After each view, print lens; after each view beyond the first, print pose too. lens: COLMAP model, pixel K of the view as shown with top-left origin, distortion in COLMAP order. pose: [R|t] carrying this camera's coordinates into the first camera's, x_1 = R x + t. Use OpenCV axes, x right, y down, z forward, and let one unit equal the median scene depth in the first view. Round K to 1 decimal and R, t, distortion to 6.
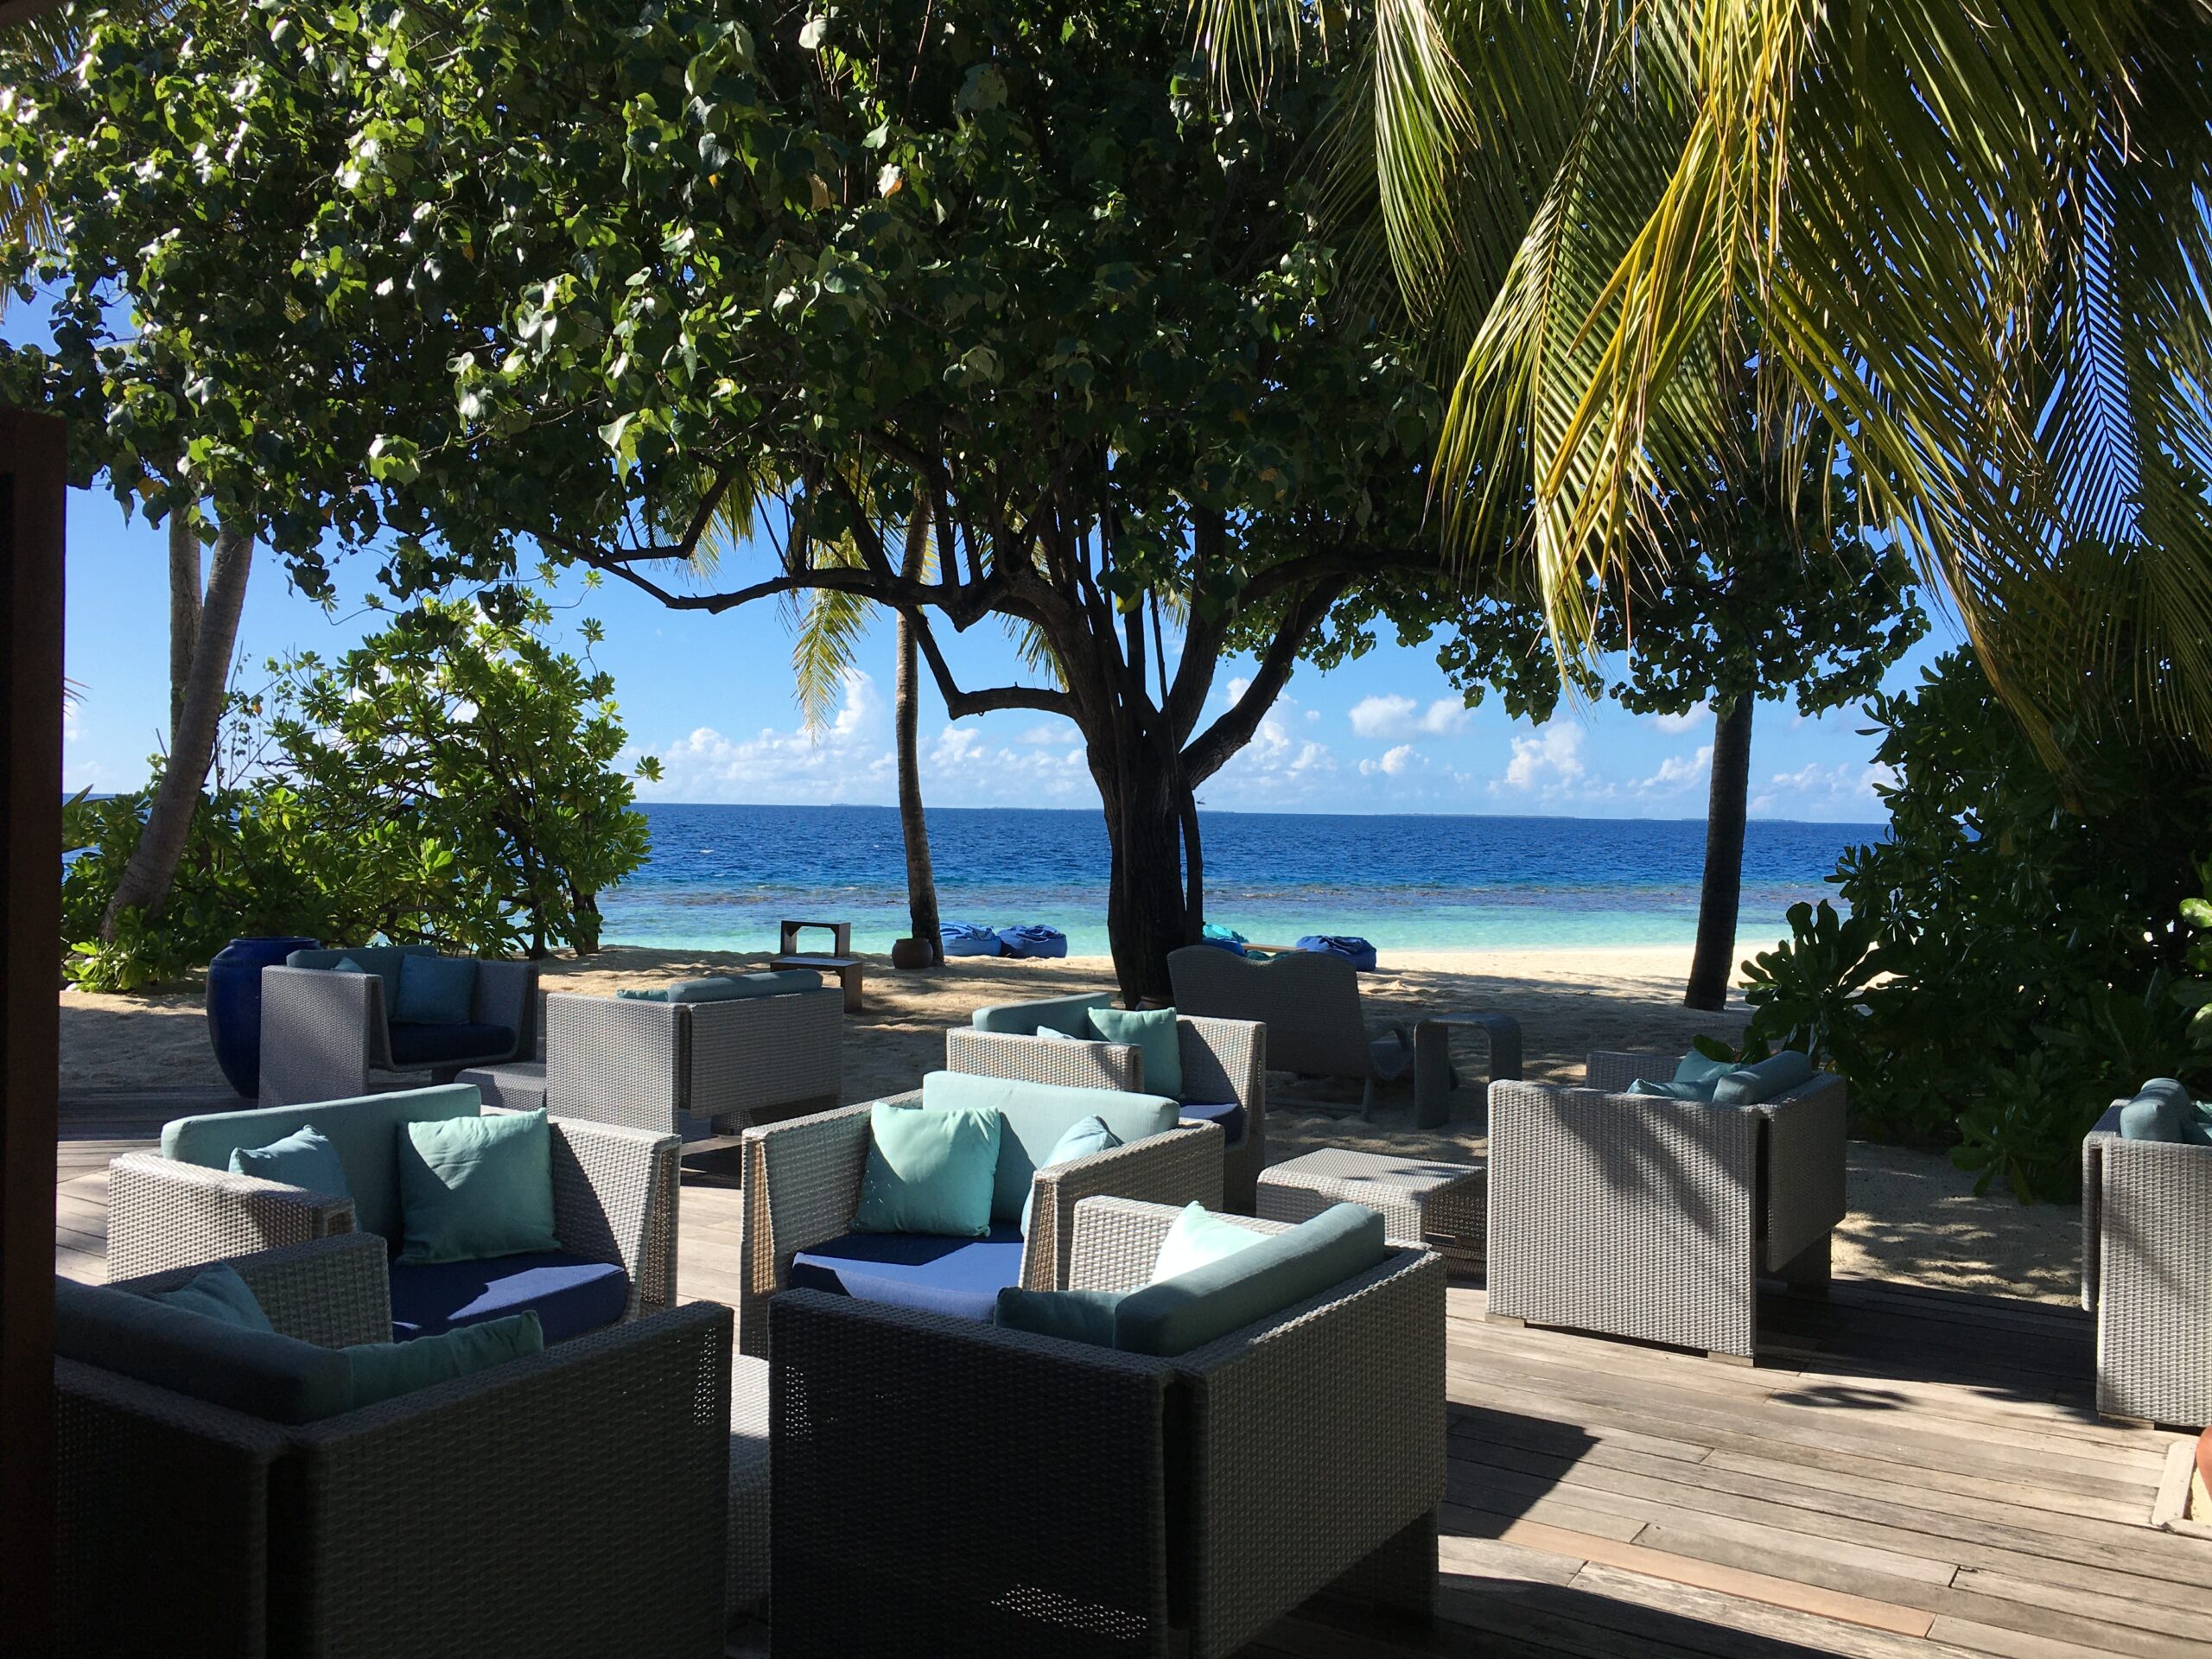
lens RADIAL K [[1879.7, 0, 1107.5], [0, 1879.7, 829.4], [0, 0, 1]] dist [0.076596, -0.234860]
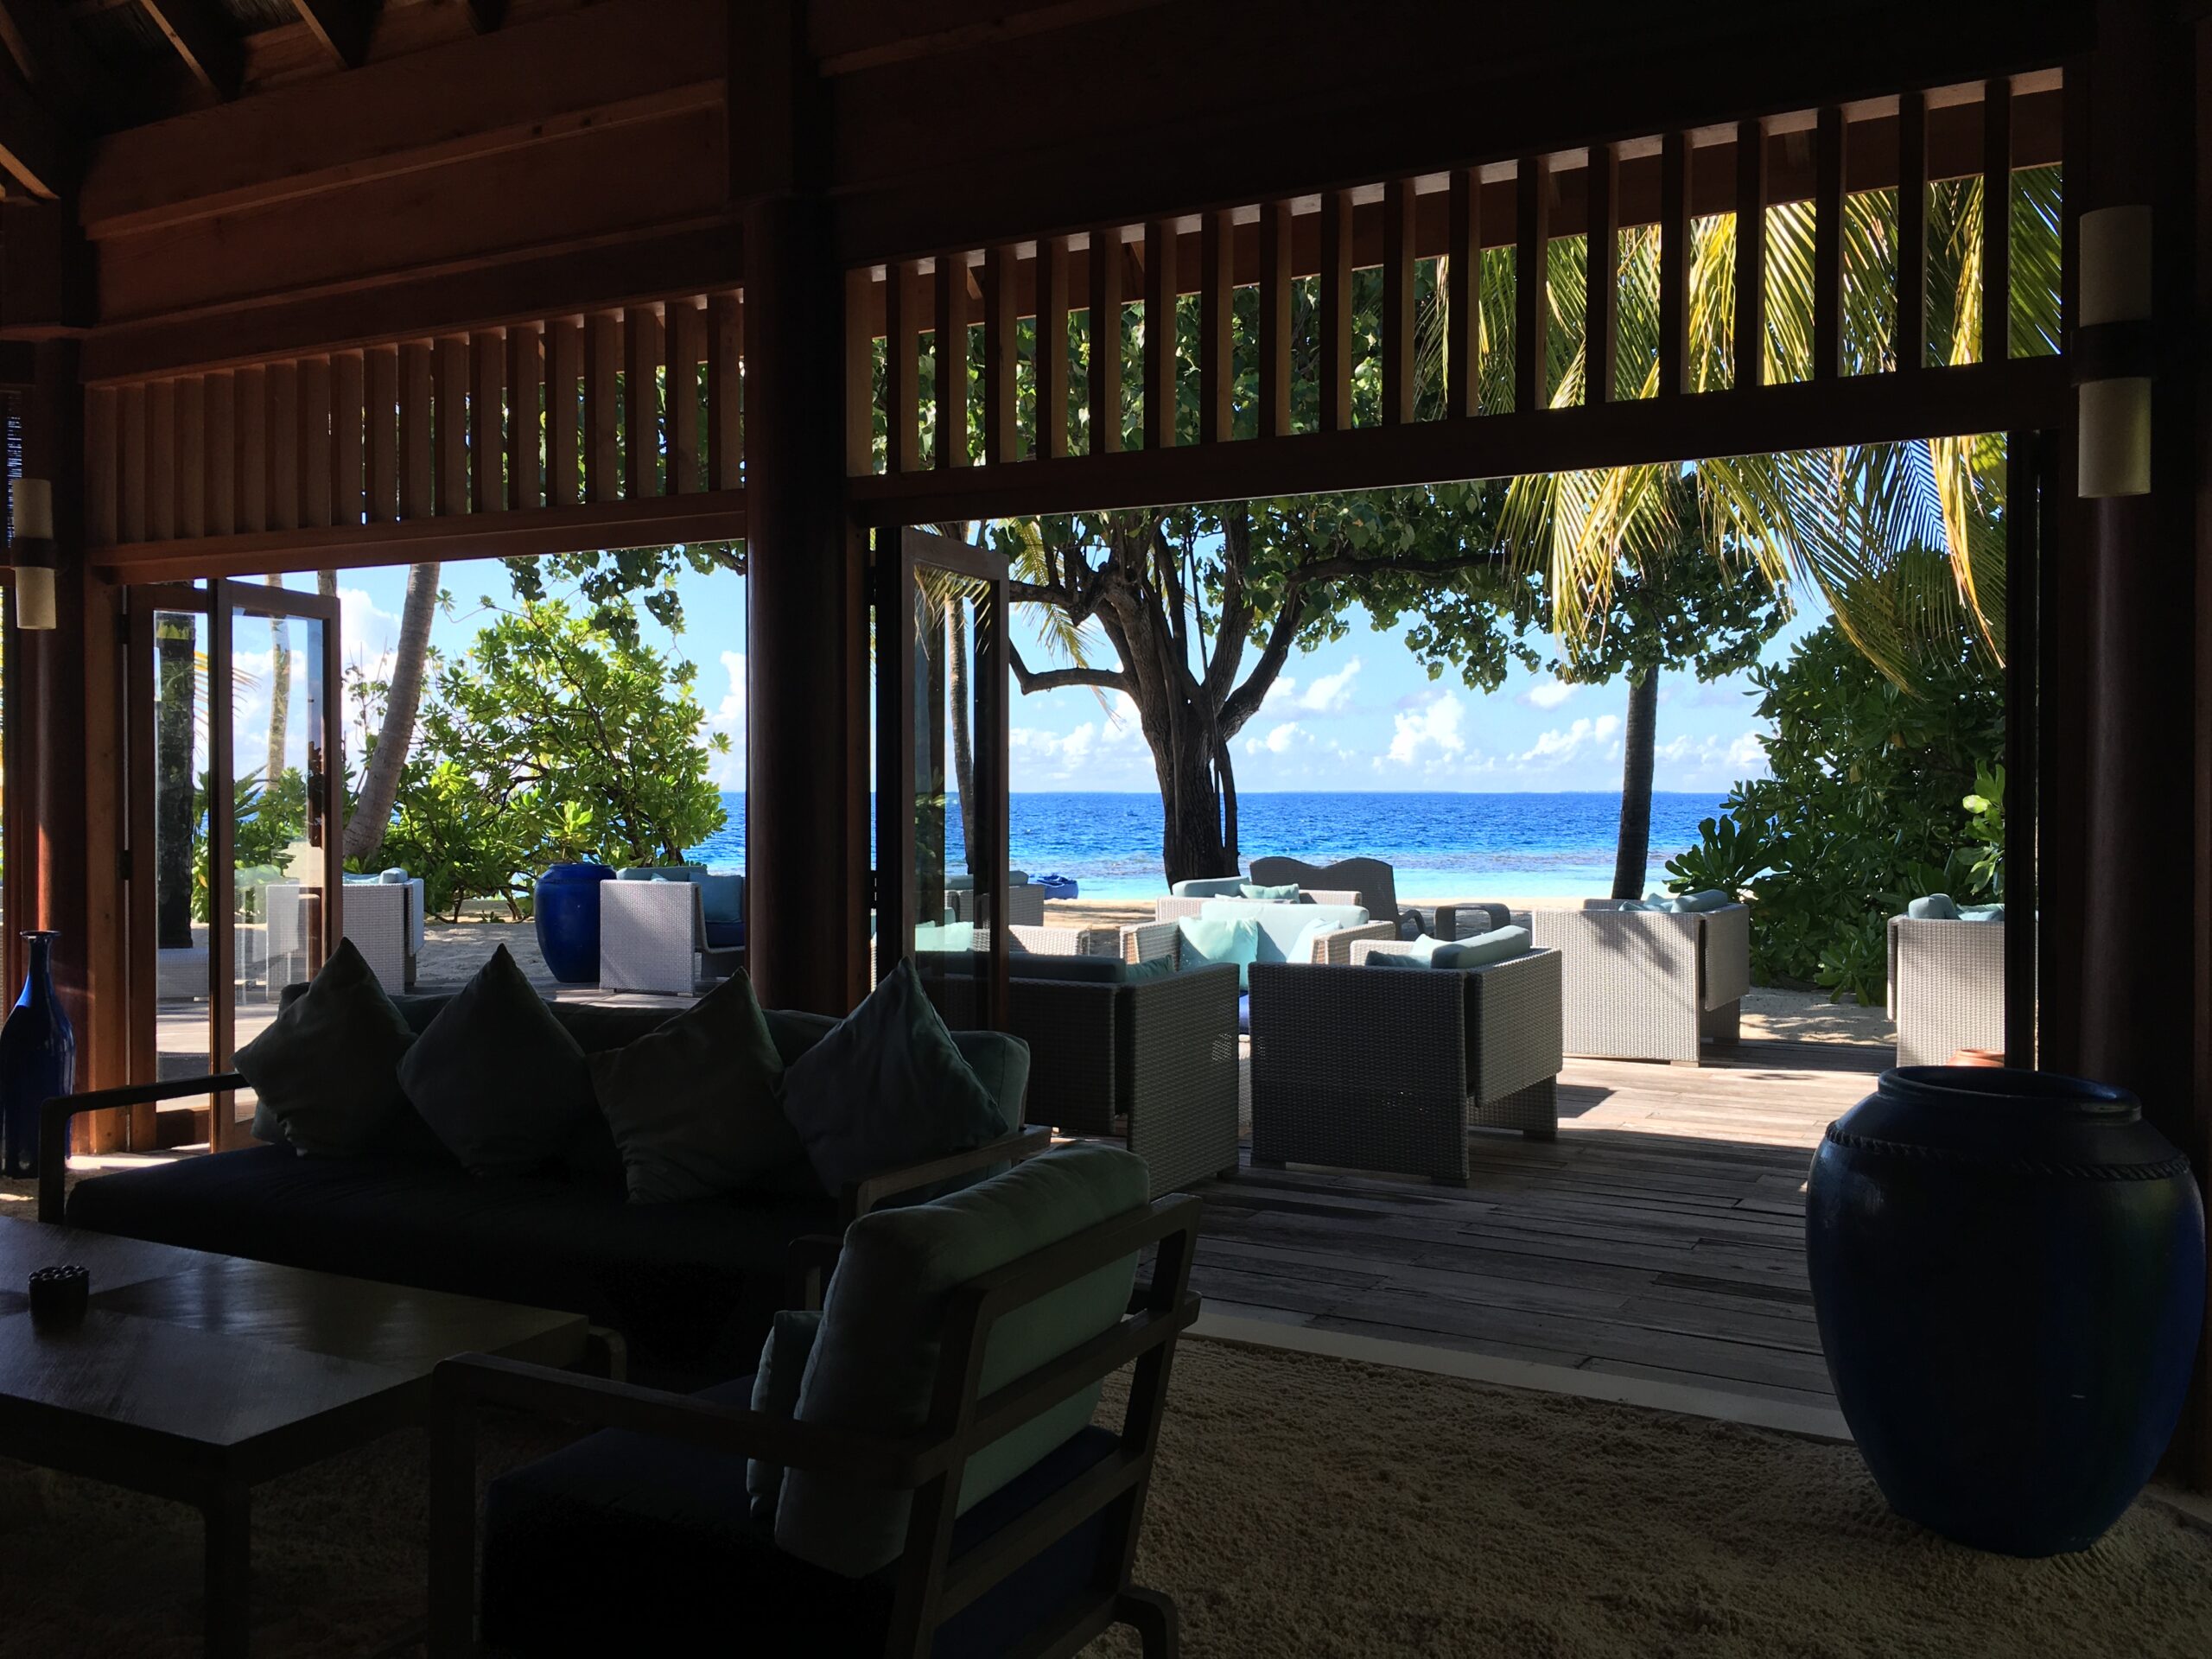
lens RADIAL K [[1869.7, 0, 1107.6], [0, 1869.7, 831.9], [0, 0, 1]] dist [0.002740, 0.003737]
pose [[0.998294, -0.017462, 0.055720, -0.099081], [0.016783, 0.999779, 0.012633, 0.017119], [-0.055929, -0.011676, 0.998366, -0.228960]]
